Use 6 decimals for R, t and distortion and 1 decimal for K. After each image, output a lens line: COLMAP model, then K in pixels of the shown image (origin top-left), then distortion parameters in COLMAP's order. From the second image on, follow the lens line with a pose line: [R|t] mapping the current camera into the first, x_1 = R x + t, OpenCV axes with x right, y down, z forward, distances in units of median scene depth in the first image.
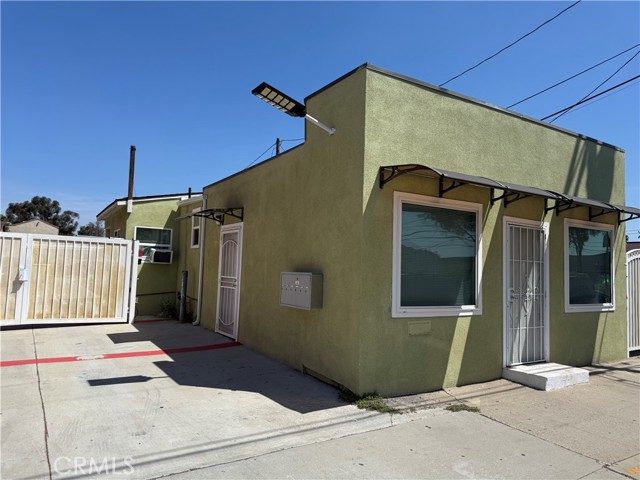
lens RADIAL K [[453.9, 0, 325.2], [0, 453.9, 241.4], [0, 0, 1]] dist [0.020906, -0.026562]
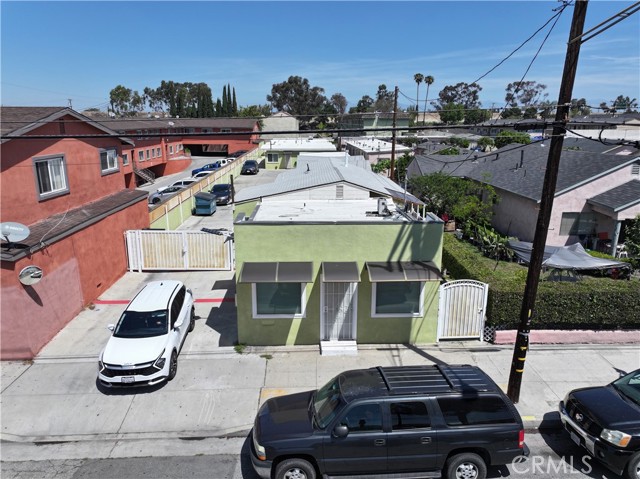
lens RADIAL K [[450.3, 0, 322.4], [0, 450.3, 237.0], [0, 0, 1]] dist [-0.002752, 0.022702]
pose [[0.861753, 0.101068, -0.497159, 1.514520], [0.053739, 0.956258, 0.287547, -0.871245], [0.504474, -0.274511, 0.818627, -0.673467]]
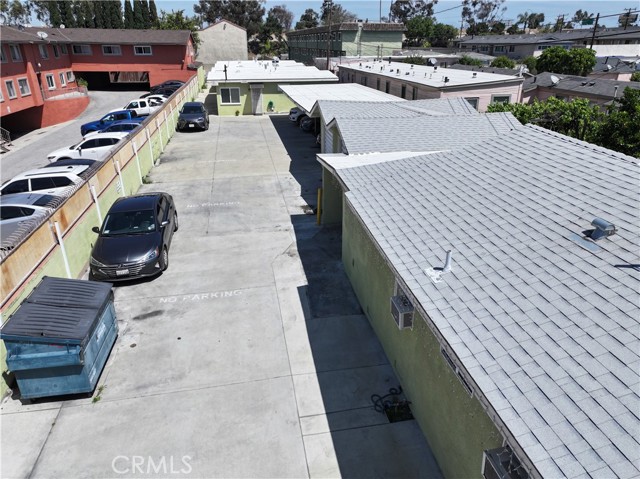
lens RADIAL K [[450.3, 0, 320.7], [0, 450.3, 235.1], [0, 0, 1]] dist [-0.002752, 0.022702]
pose [[0.923543, 0.122786, -0.363308, -1.259557], [0.052130, 0.898370, 0.436136, -0.582638], [0.379936, -0.421729, 0.823282, 2.439063]]
